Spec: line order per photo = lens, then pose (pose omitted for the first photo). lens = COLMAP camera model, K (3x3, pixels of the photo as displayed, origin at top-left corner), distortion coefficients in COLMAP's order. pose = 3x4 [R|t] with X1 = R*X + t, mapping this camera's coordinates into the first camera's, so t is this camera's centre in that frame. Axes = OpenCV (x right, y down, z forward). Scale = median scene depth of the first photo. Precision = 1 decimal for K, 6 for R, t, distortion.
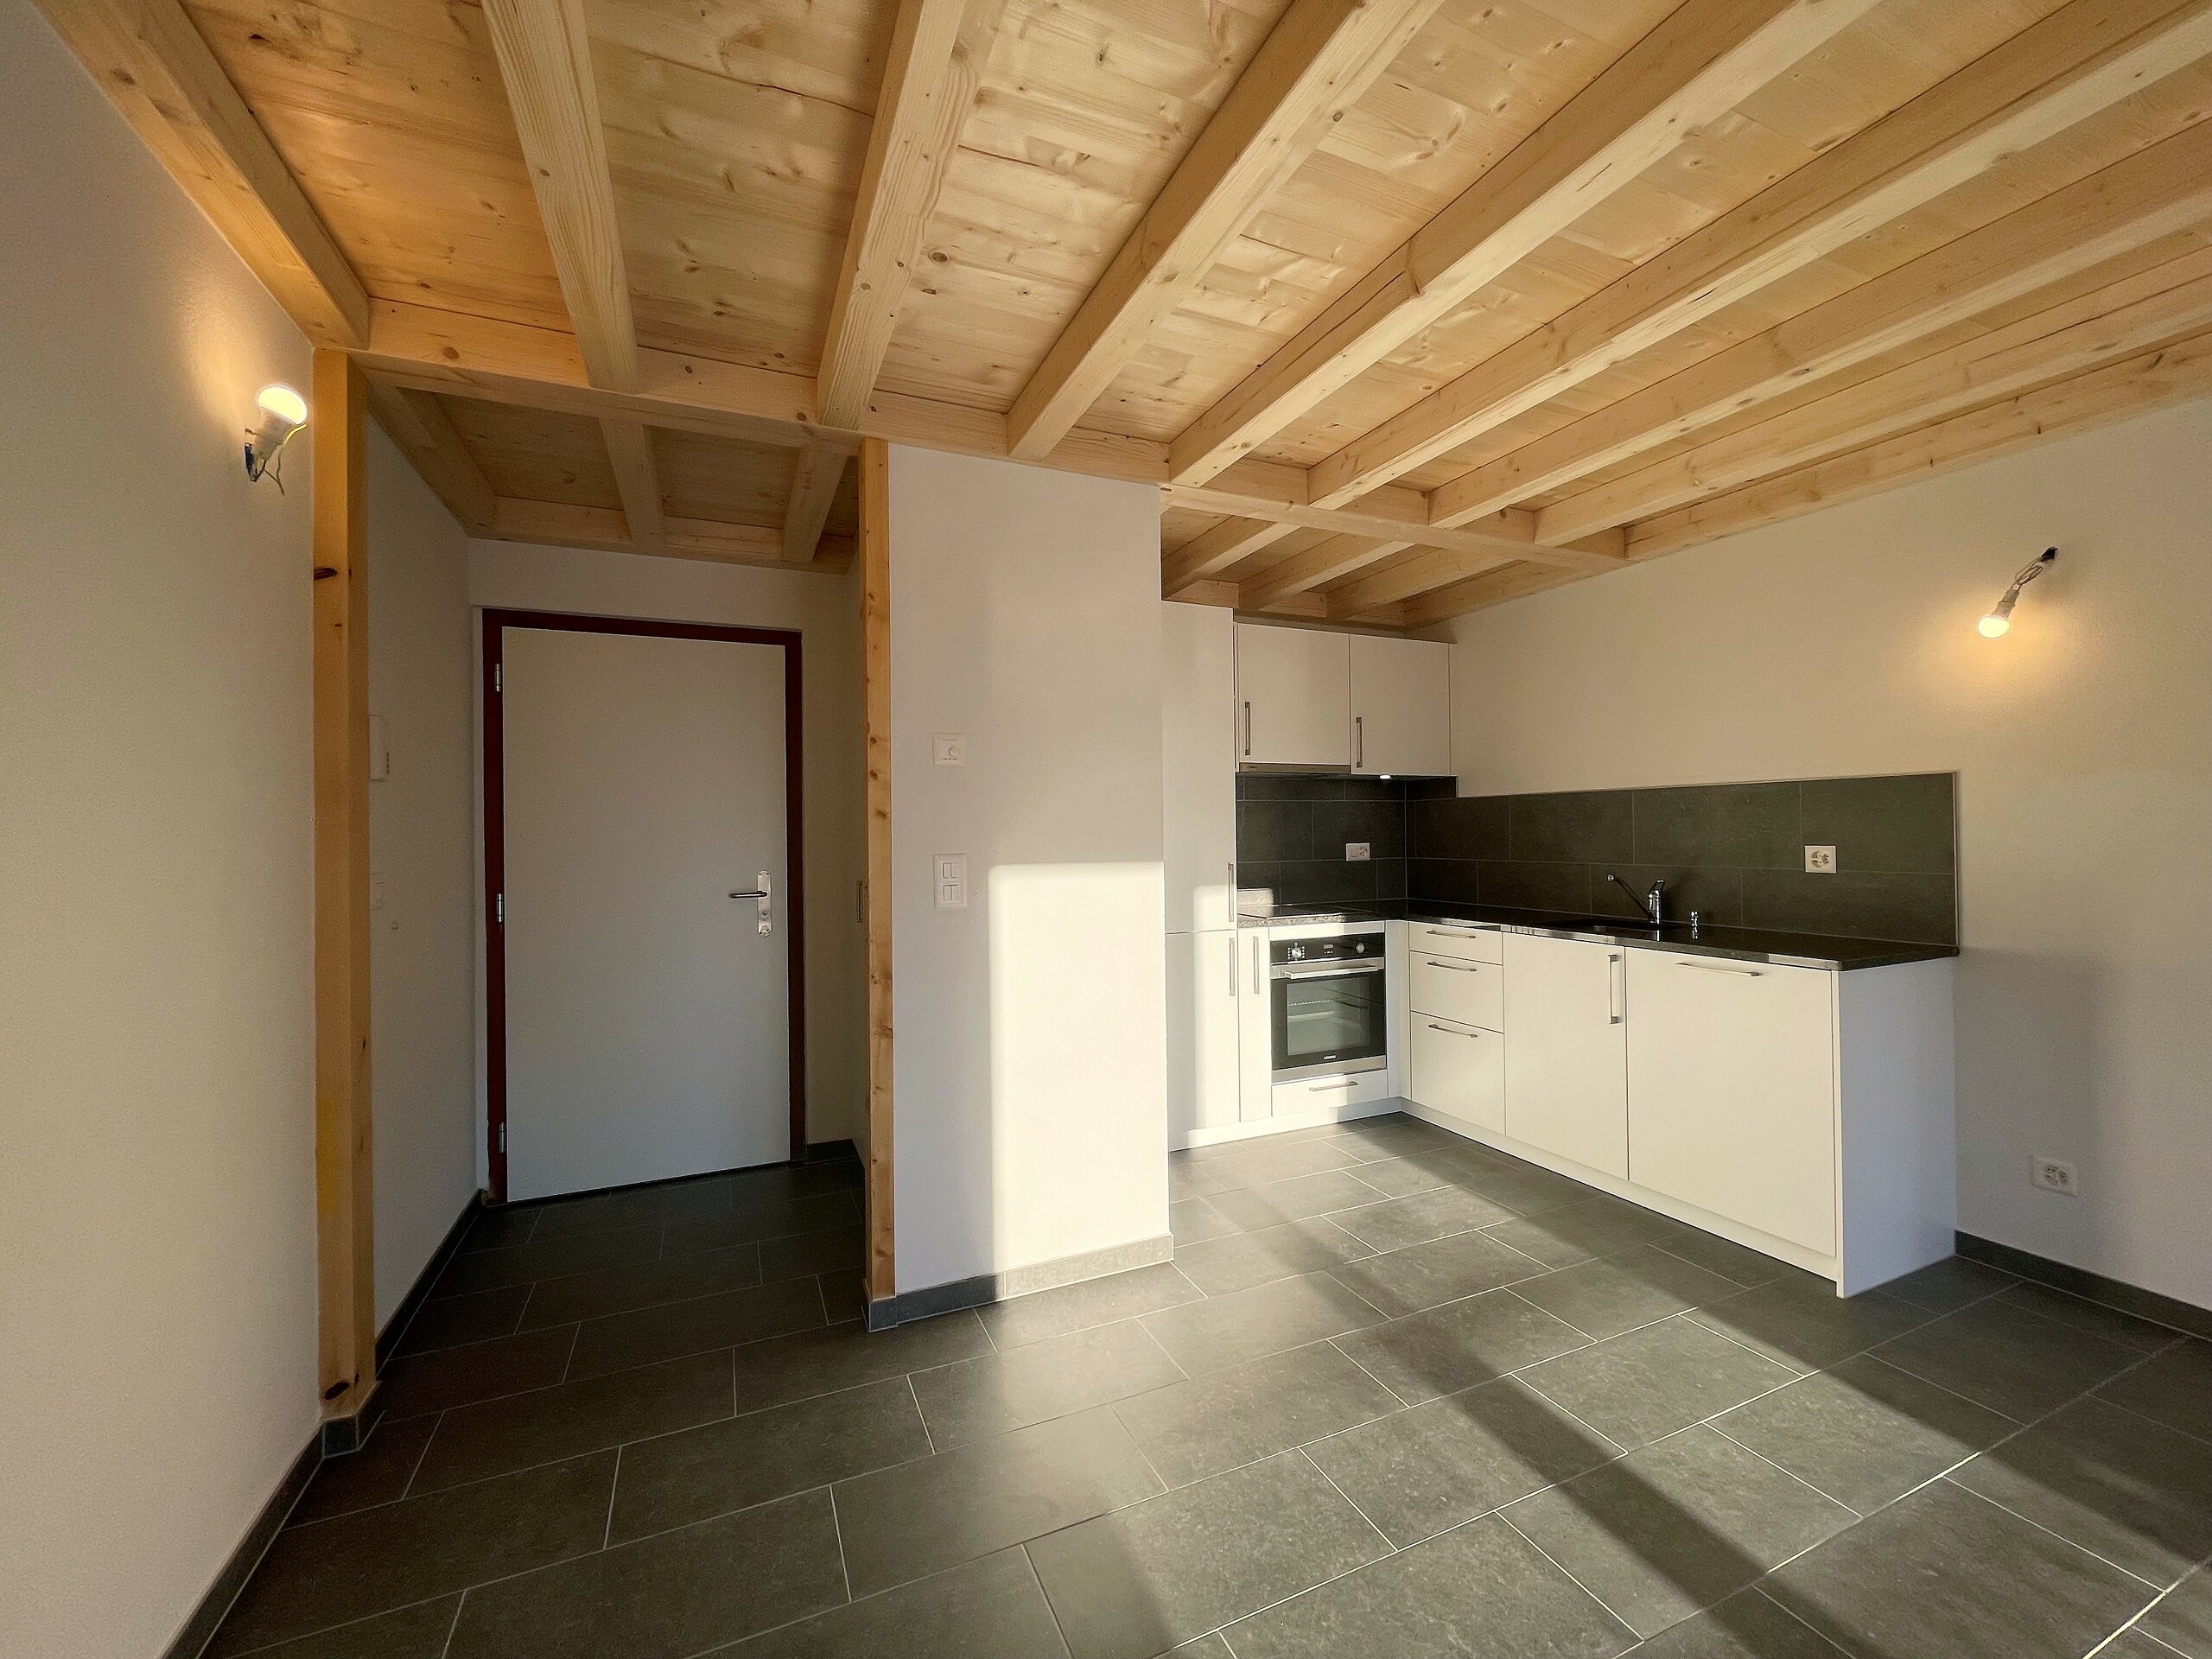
lens RADIAL K [[902.1, 0, 1104.9], [0, 902.1, 827.5], [0, 0, 1]] dist [-0.003201, -0.000225]
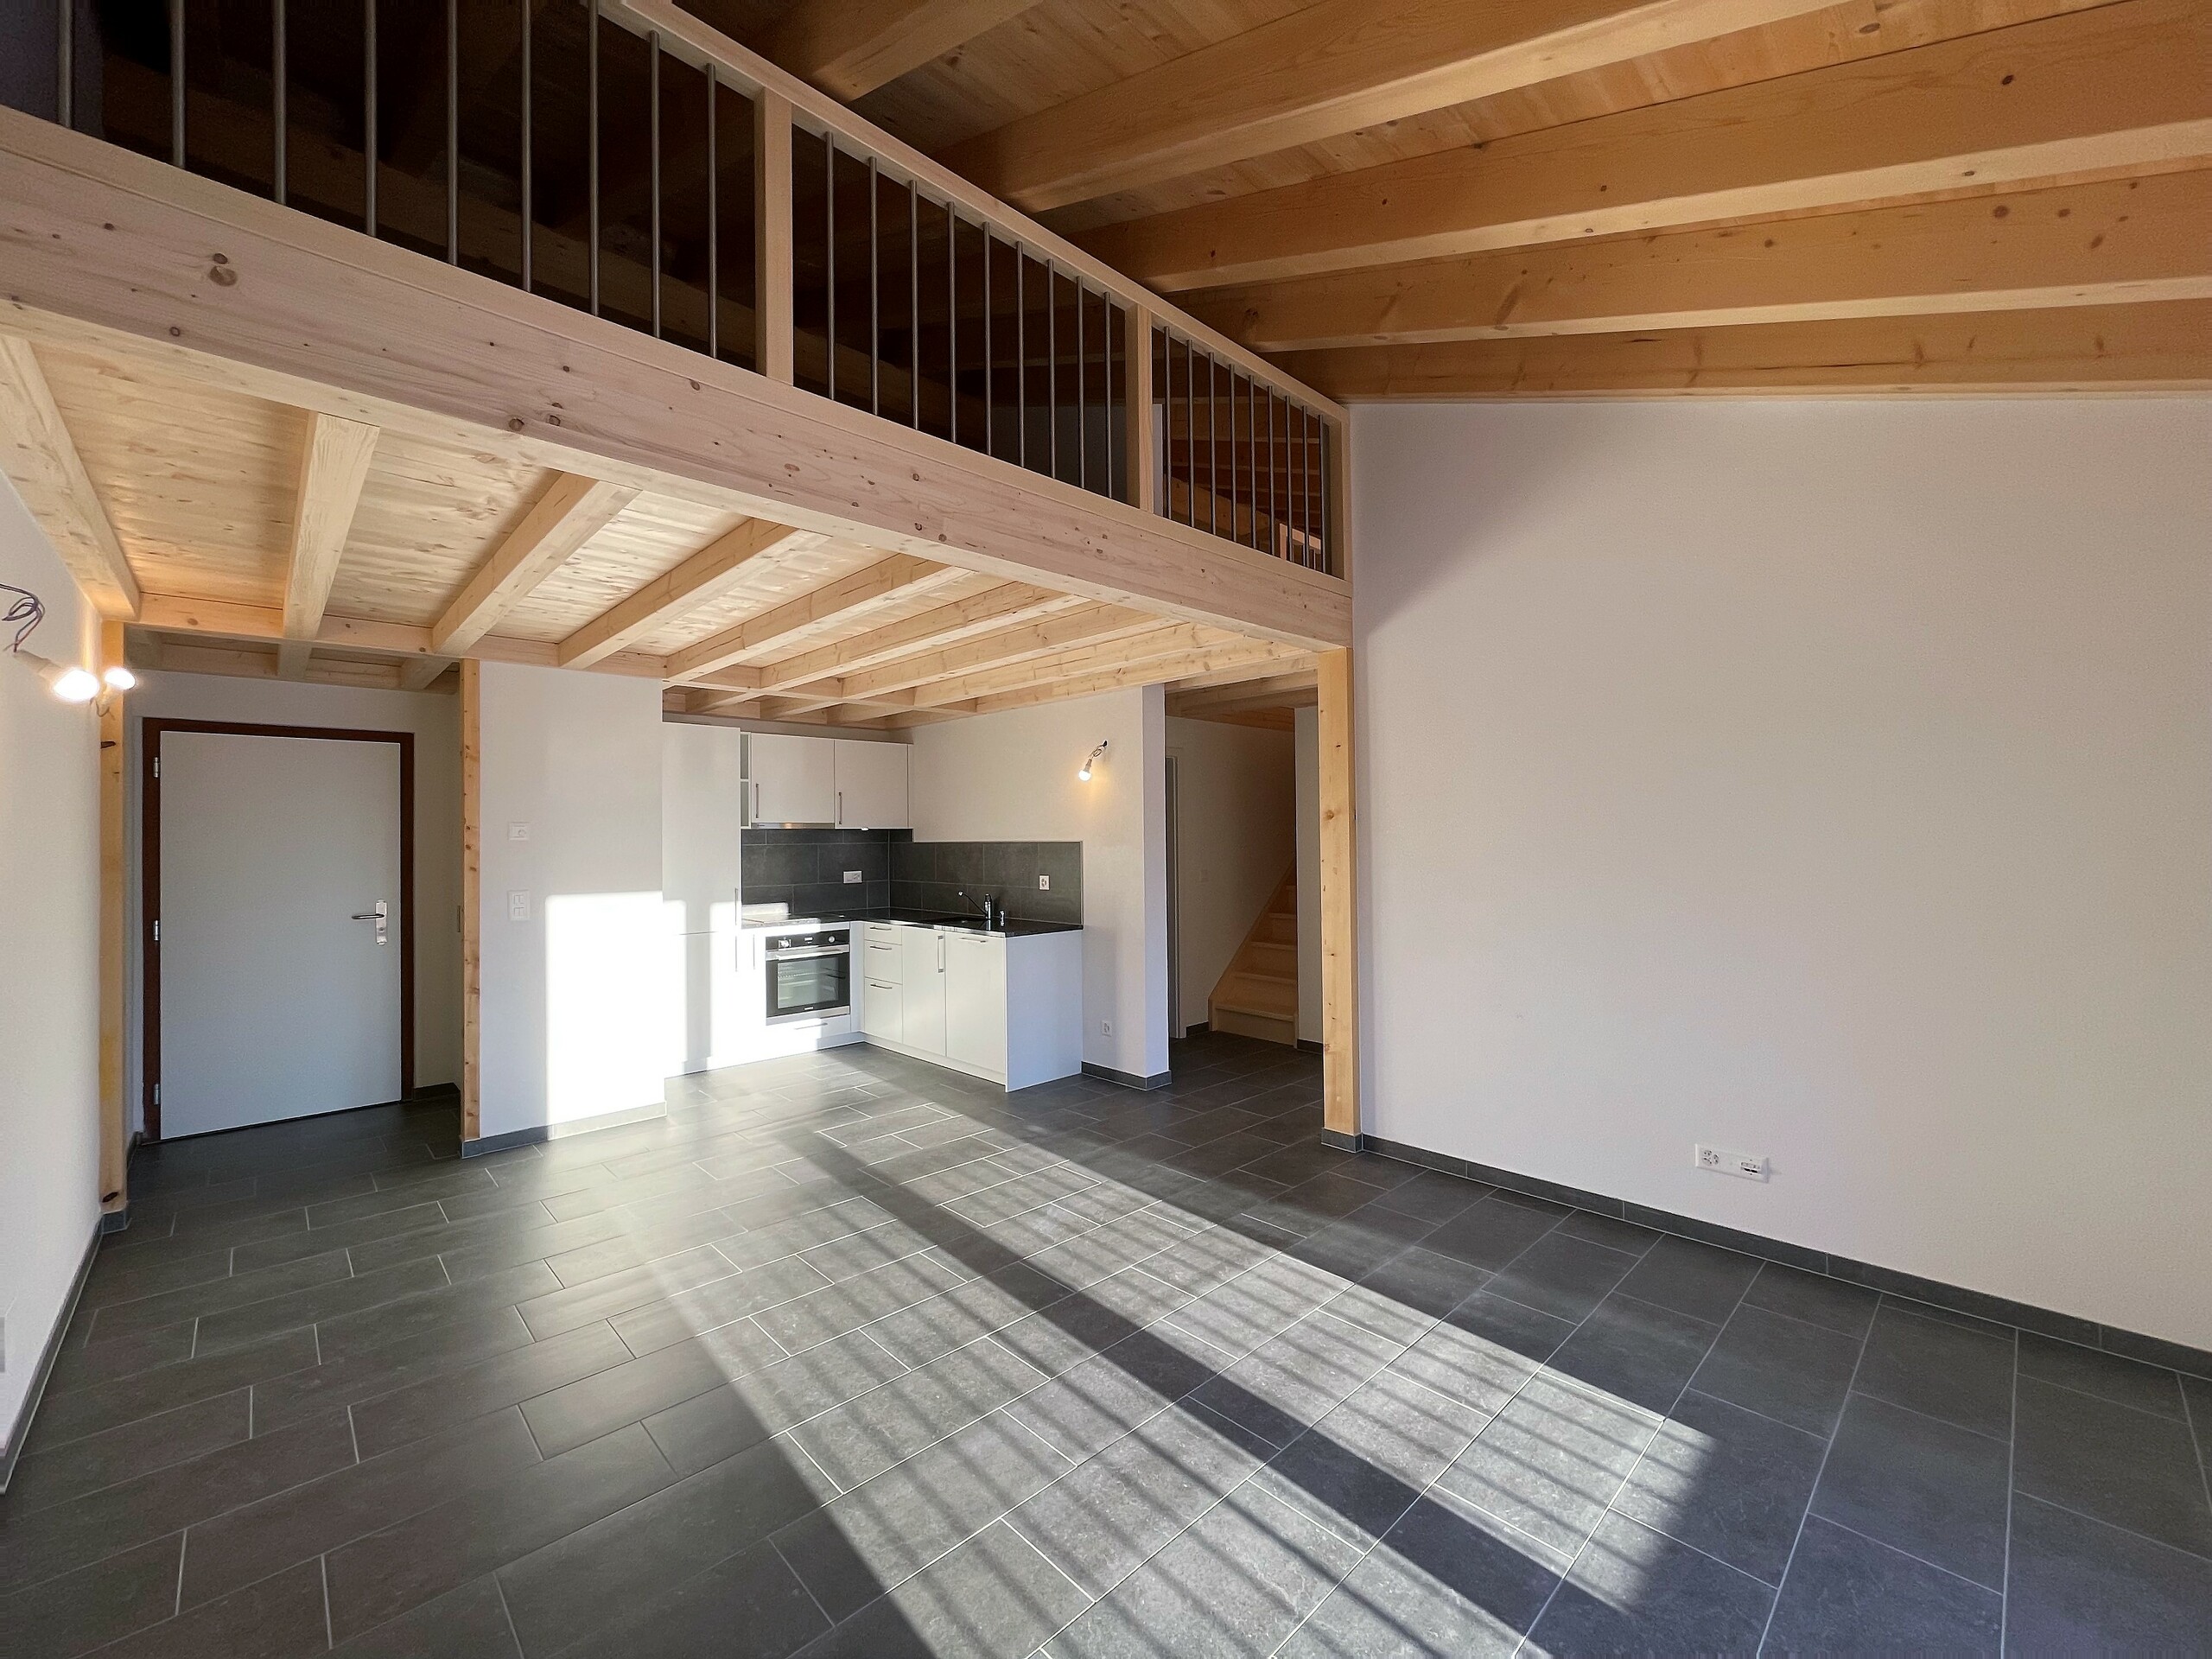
lens RADIAL K [[902.1, 0, 1115.9], [0, 902.1, 827.3], [0, 0, 1]] dist [-0.003201, -0.000225]
pose [[0.936945, 0.005908, 0.349426, 0.237671], [-0.002247, 0.999938, -0.010881, -0.059708], [-0.349469, 0.009410, 0.936901, -0.827313]]
